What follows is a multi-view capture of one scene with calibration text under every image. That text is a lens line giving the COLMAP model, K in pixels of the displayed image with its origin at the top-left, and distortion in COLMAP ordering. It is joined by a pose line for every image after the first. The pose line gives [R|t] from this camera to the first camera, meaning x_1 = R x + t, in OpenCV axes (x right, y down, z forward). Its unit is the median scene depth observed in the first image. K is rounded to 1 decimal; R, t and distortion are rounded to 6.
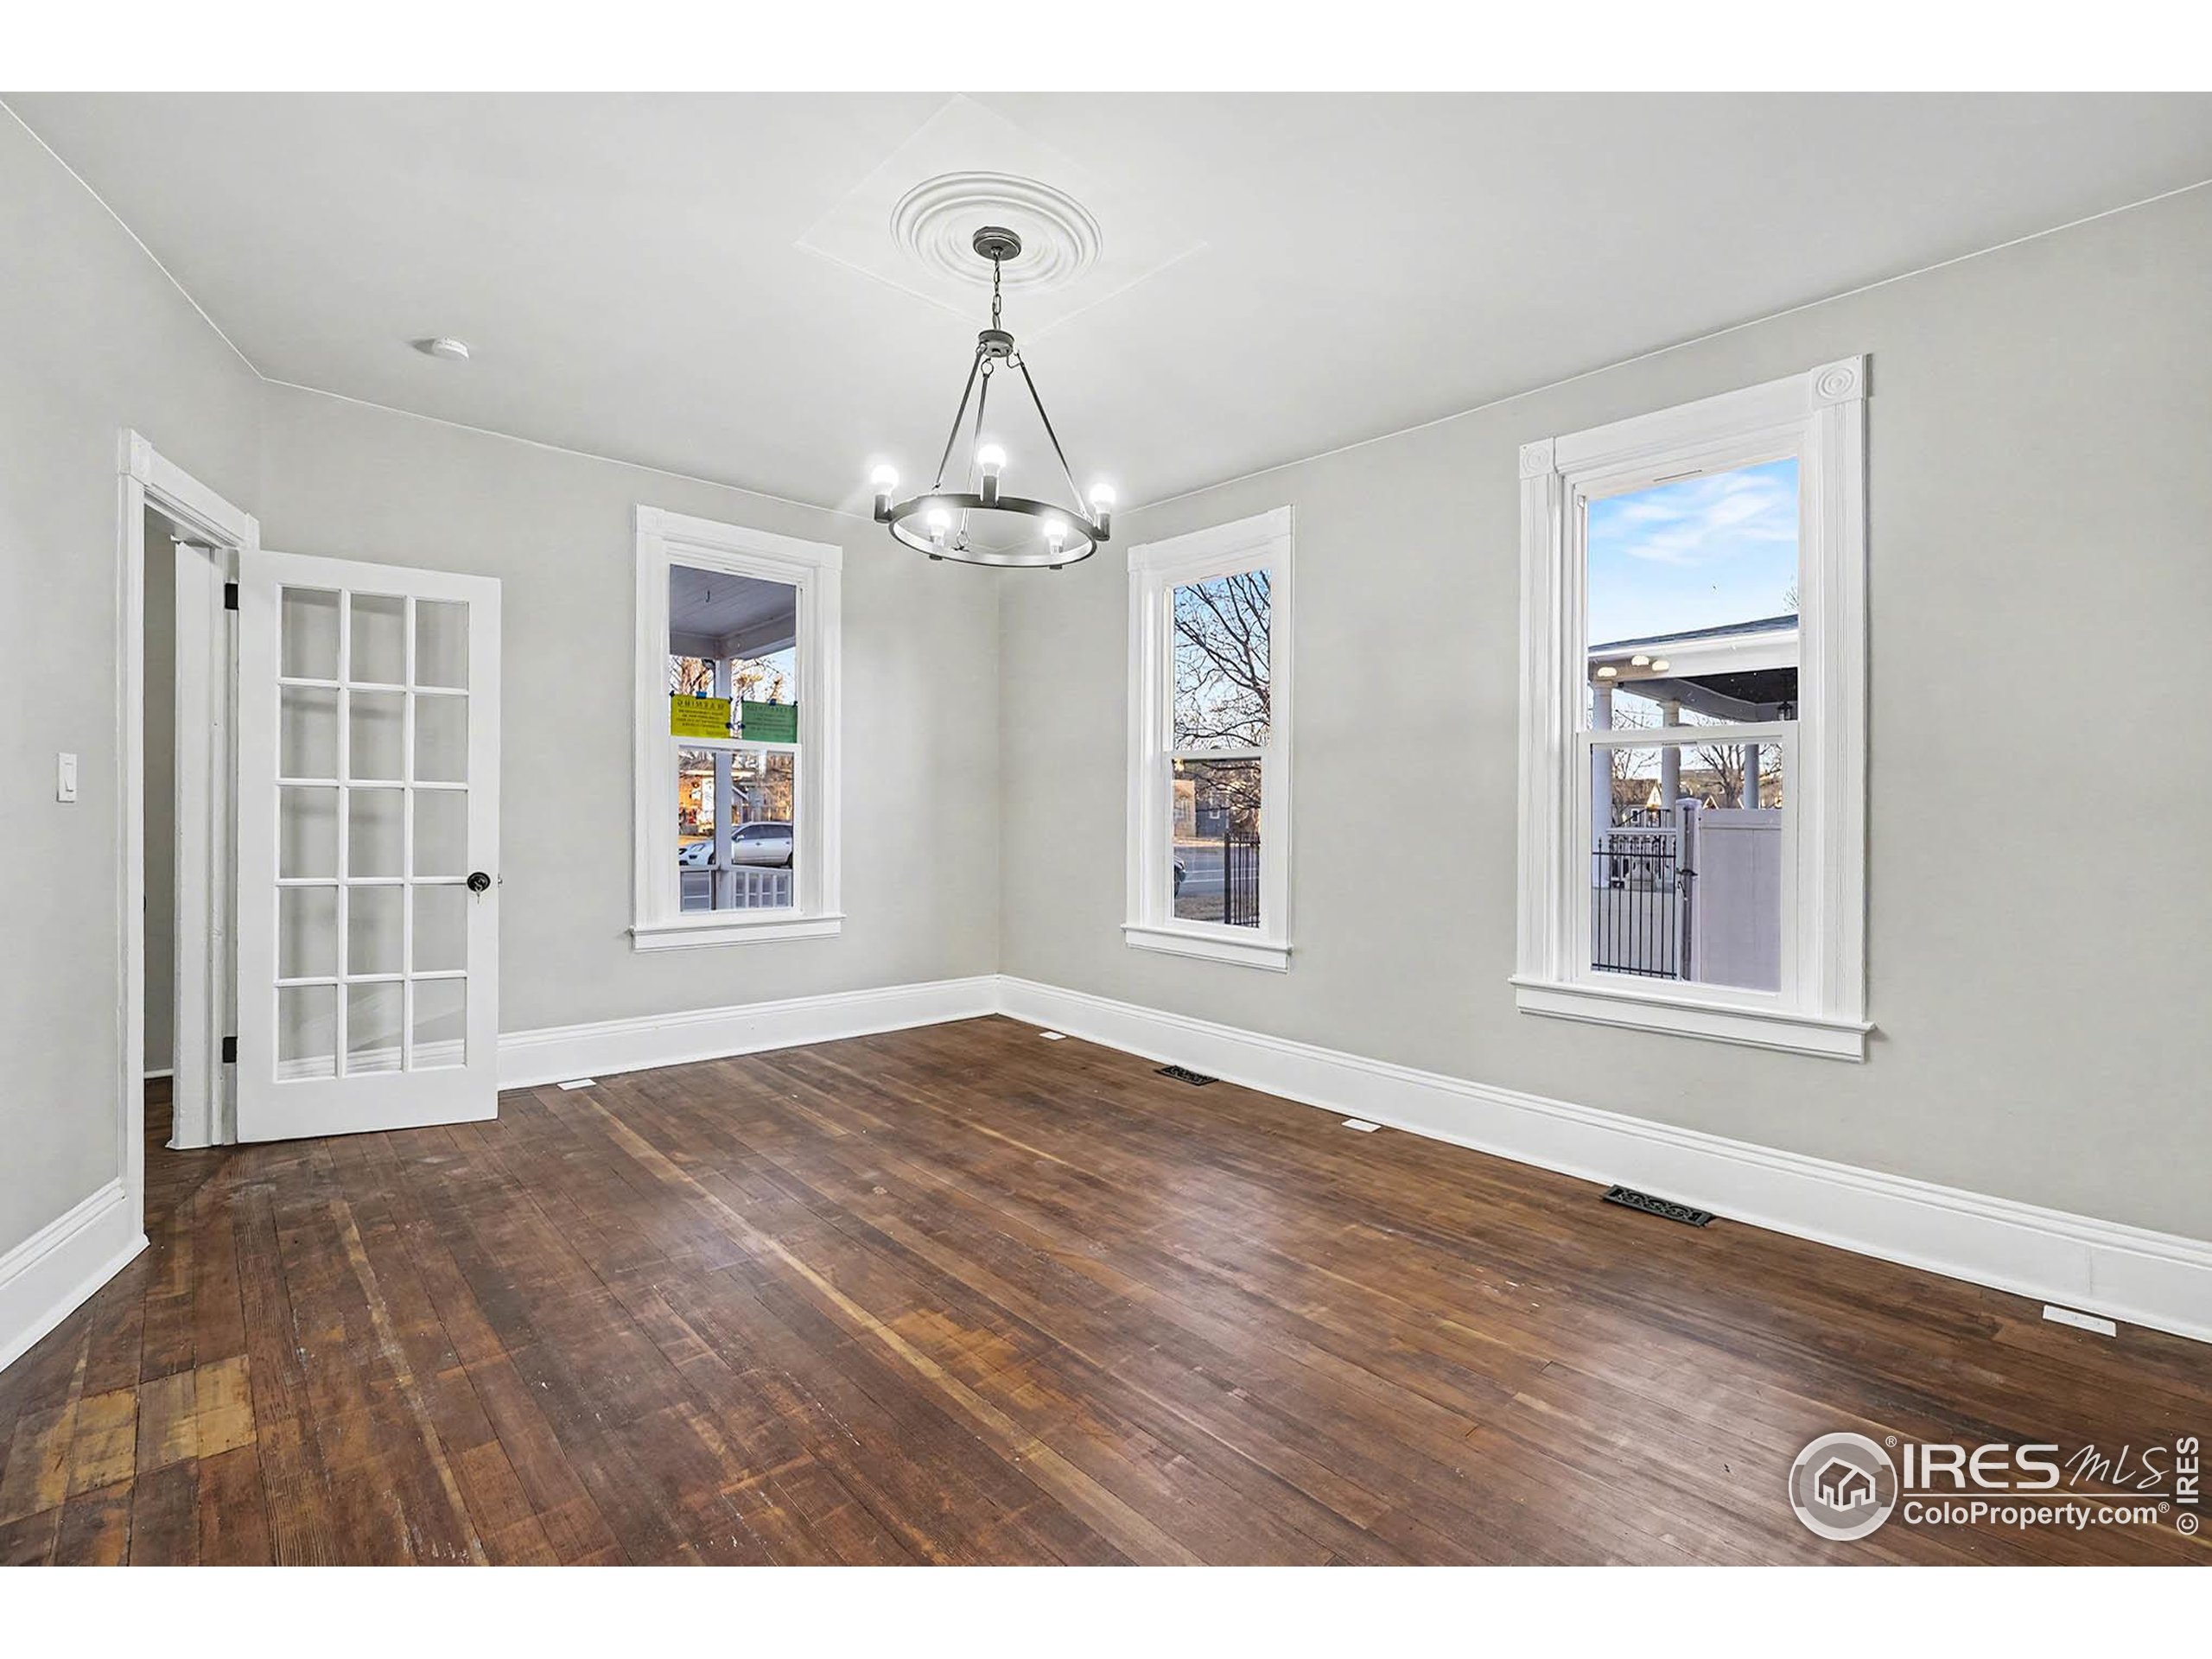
lens RADIAL K [[994.3, 0, 1114.7], [0, 994.3, 810.6], [0, 0, 1]] dist [-0.000049, 0.000735]
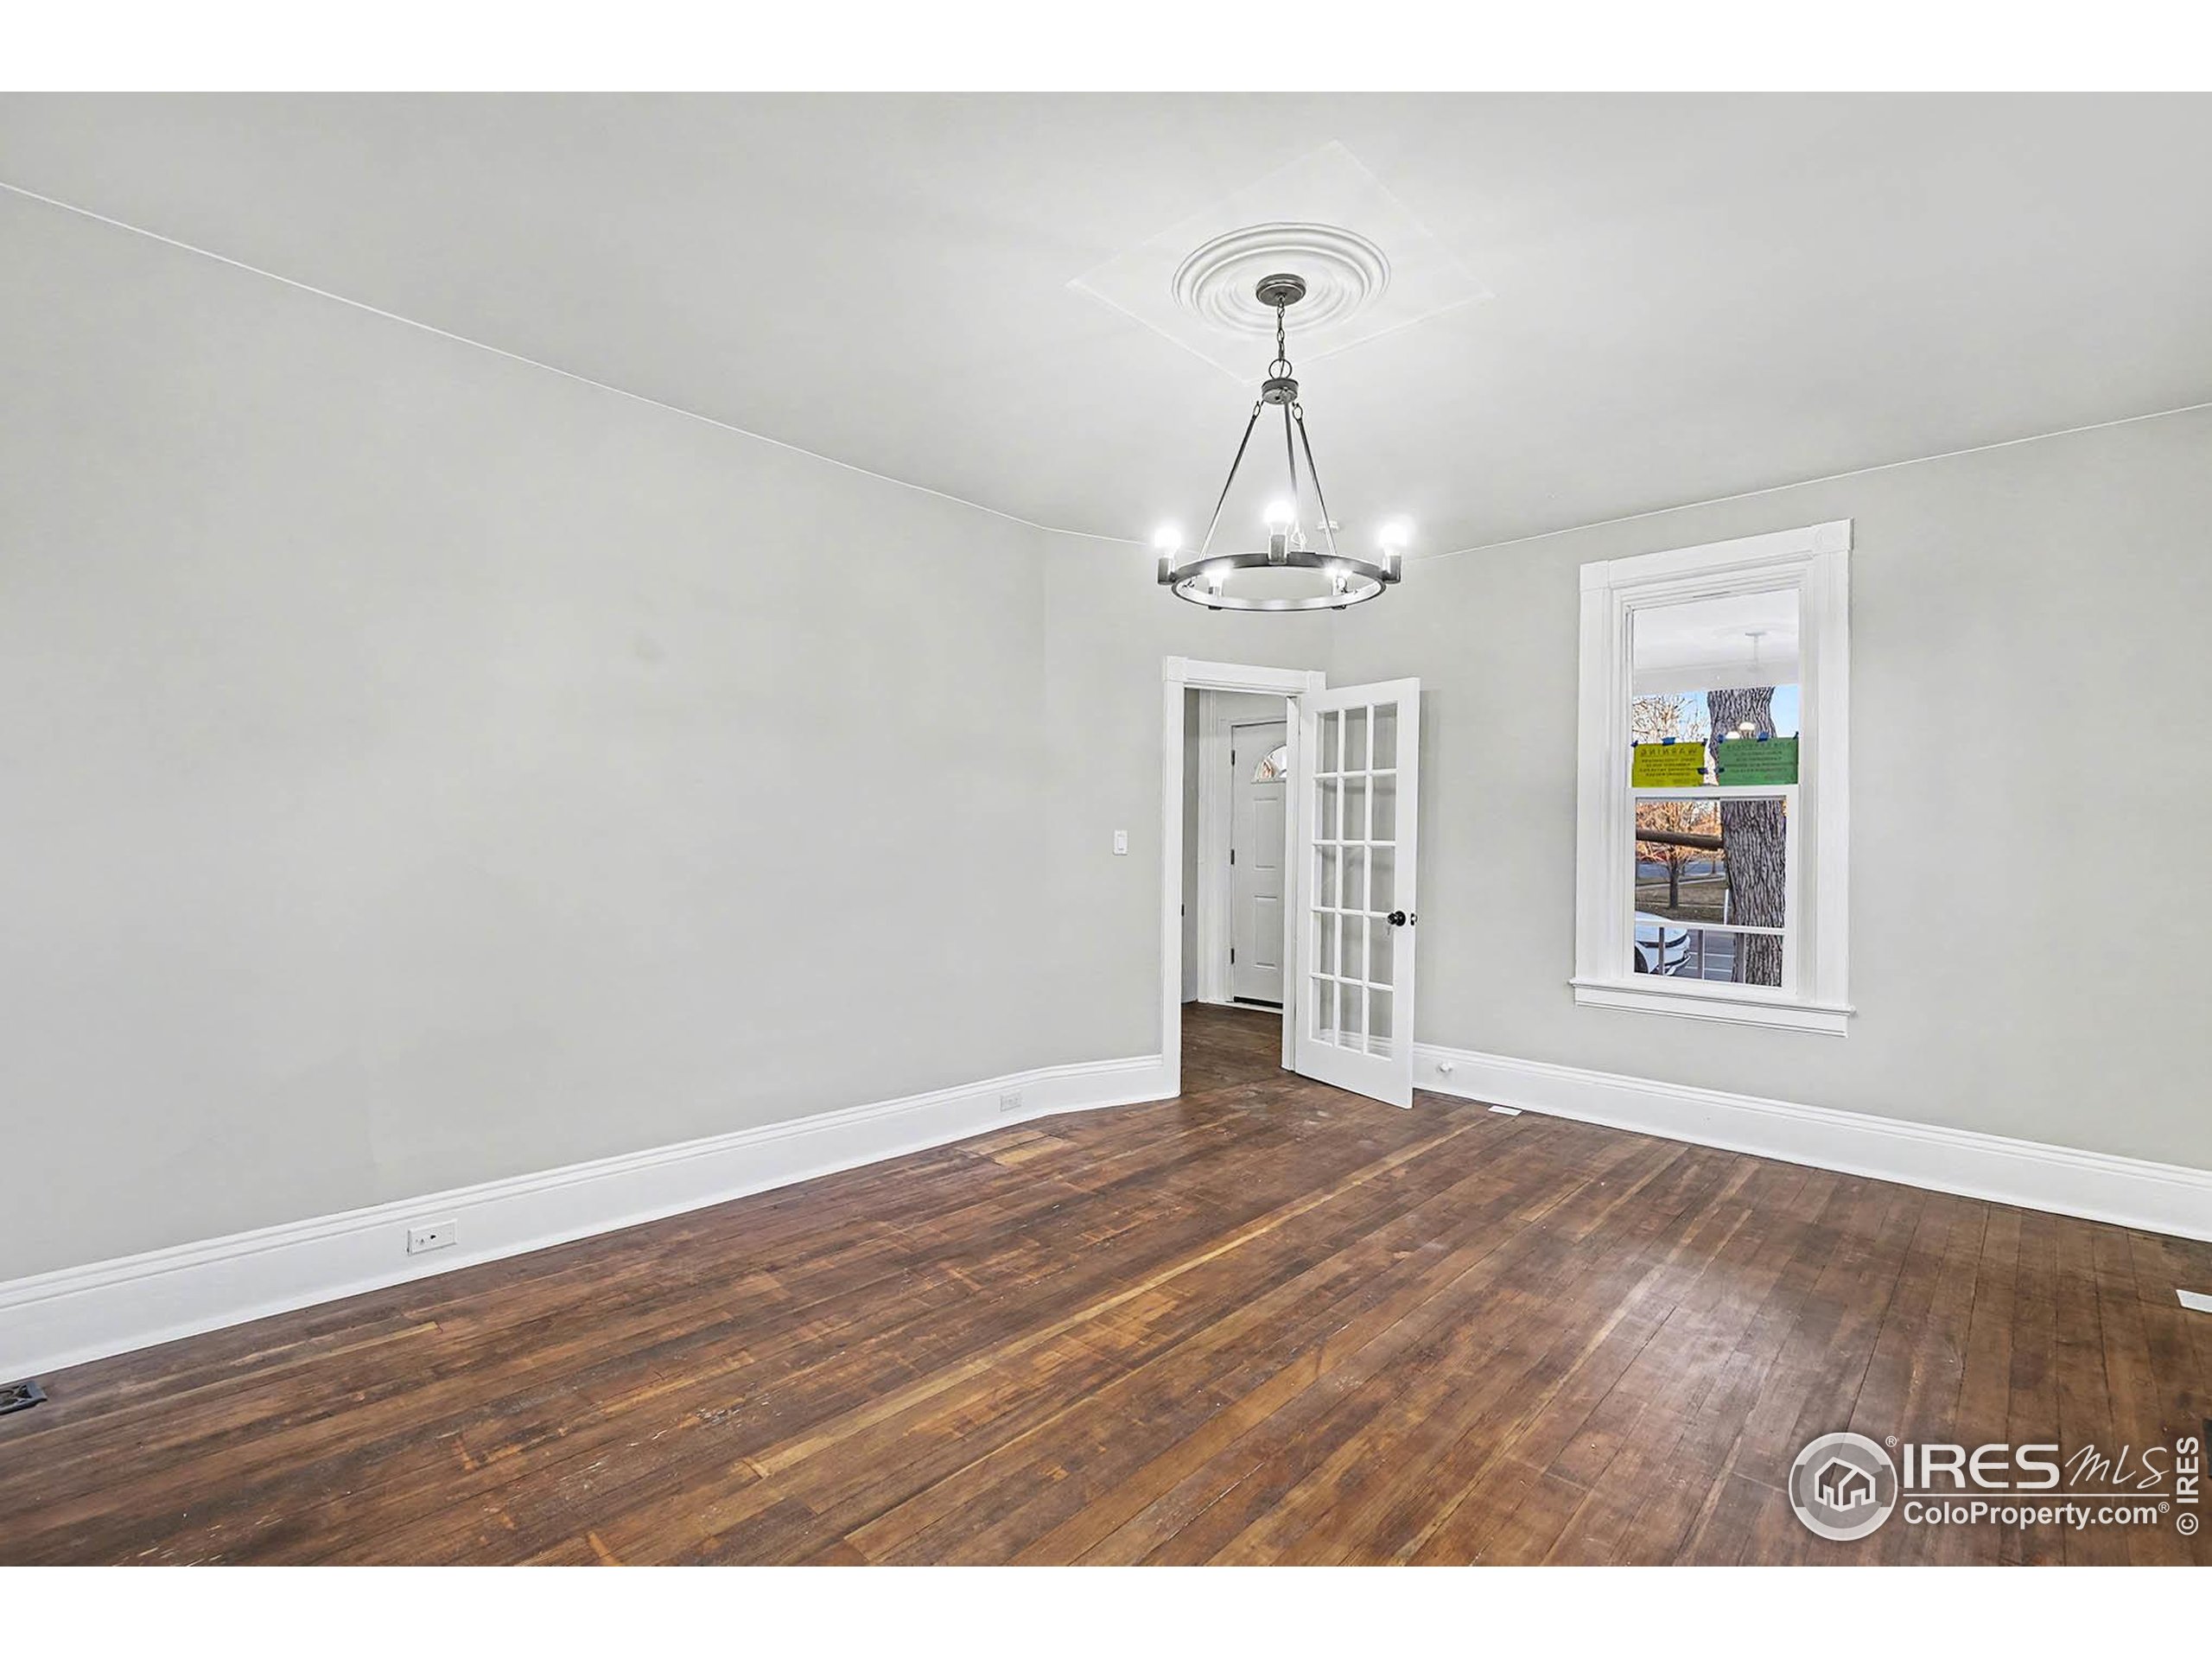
lens RADIAL K [[987.2, 0, 1110.4], [0, 987.2, 865.4], [0, 0, 1]] dist [-0.002138, -0.000130]
pose [[0.060552, 0.009819, -0.998117, 0.675576], [-0.013396, 0.999870, 0.009024, -0.003701], [0.998075, 0.012825, 0.060676, 0.623969]]
